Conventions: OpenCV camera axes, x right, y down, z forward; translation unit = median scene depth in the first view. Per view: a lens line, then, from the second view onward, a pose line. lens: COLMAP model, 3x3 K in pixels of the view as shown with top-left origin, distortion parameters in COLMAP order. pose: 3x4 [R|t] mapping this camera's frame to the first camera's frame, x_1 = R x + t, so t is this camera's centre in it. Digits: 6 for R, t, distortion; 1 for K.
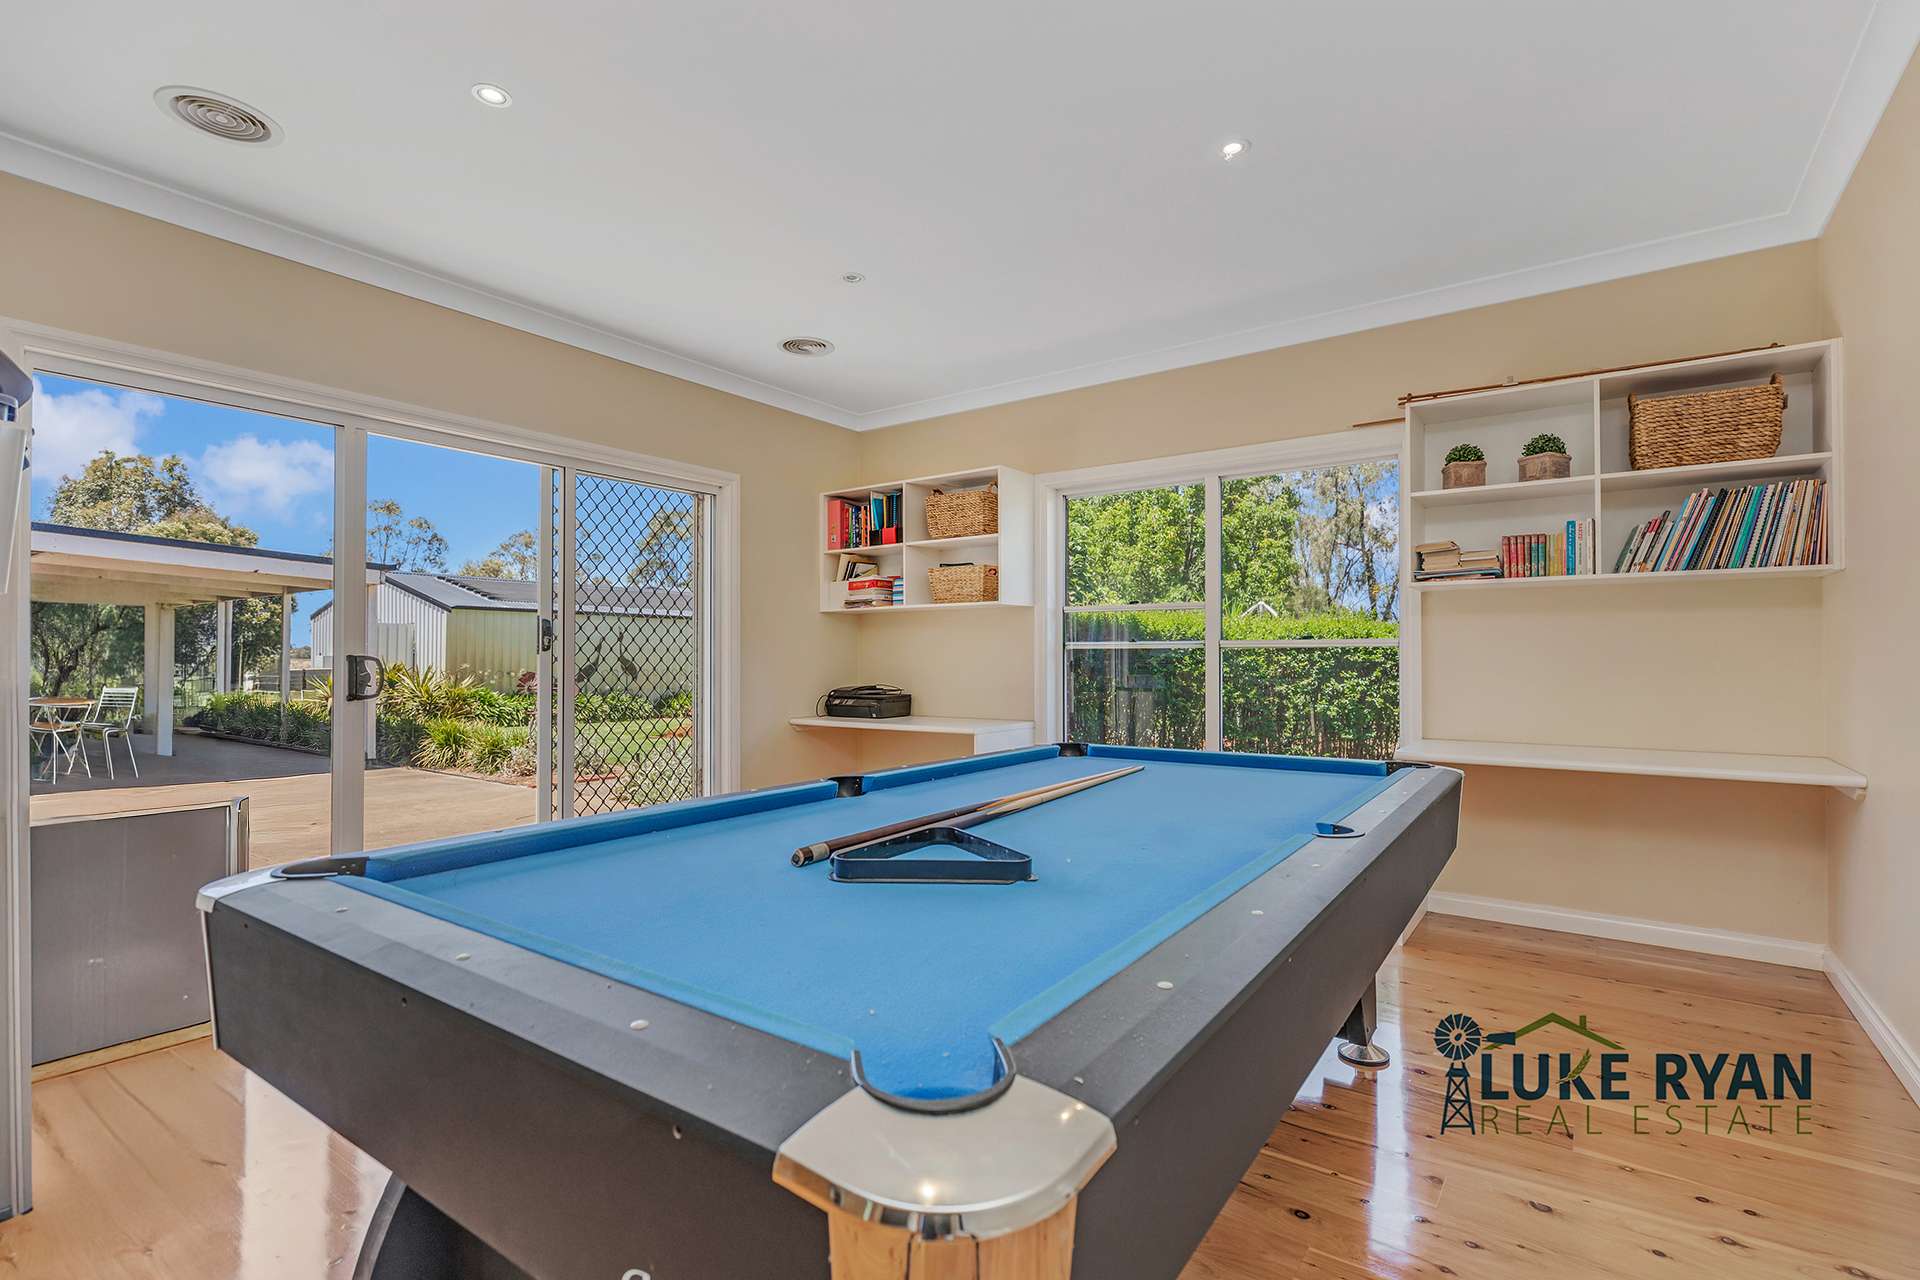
lens RADIAL K [[884.0, 0, 960.0], [0, 884.0, 640.0], [0, 0, 1]] dist [0.024926, 0.000087]
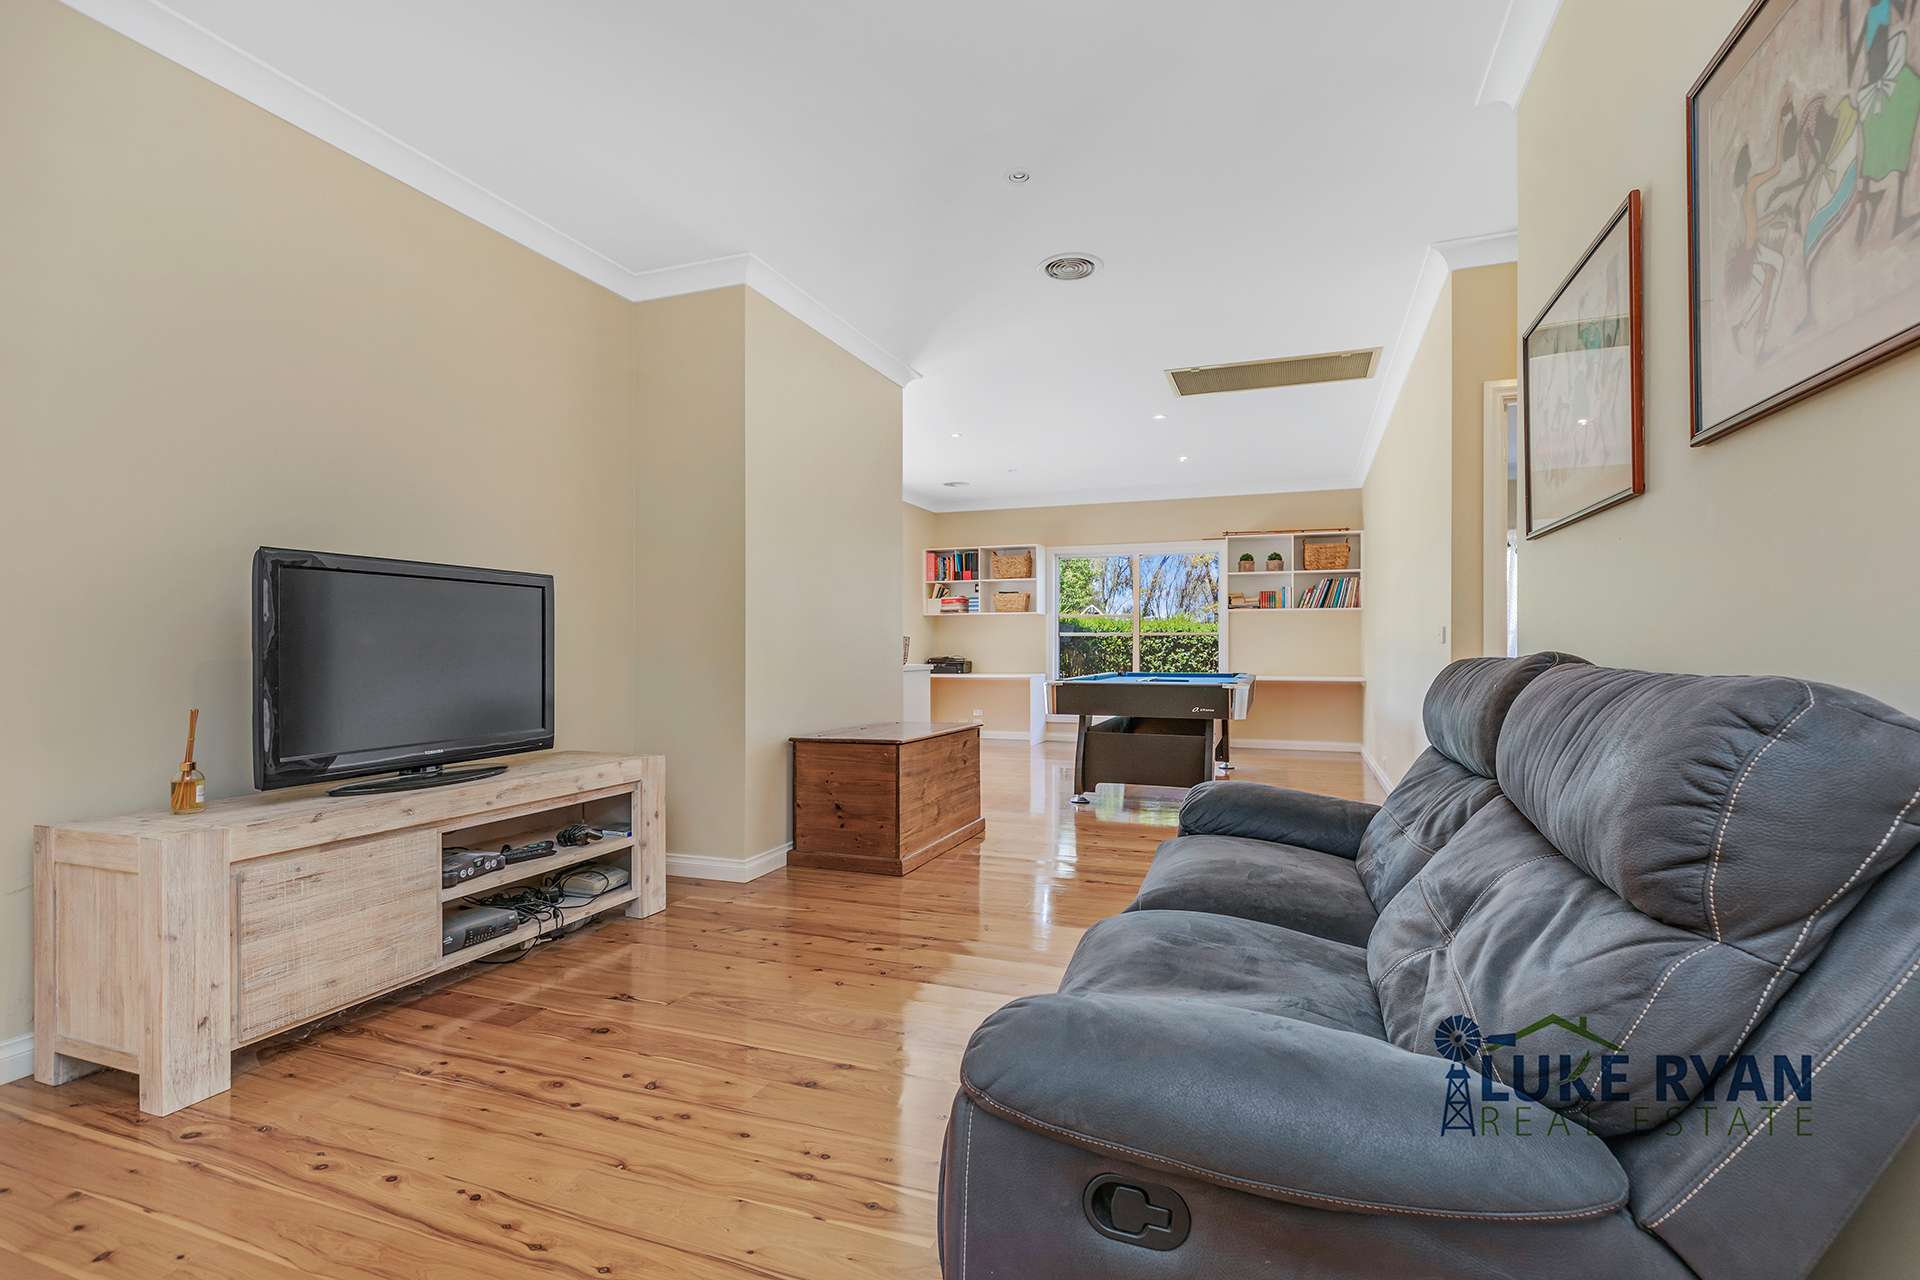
lens RADIAL K [[892.3, 0, 966.5], [0, 892.3, 646.4], [0, 0, 1]] dist [0.001152, 0.000079]
pose [[0.962672, 0.001235, 0.270668, -0.631849], [-0.007189, 0.999753, 0.021009, -0.008077], [-0.270576, -0.022171, 0.962443, -0.871203]]
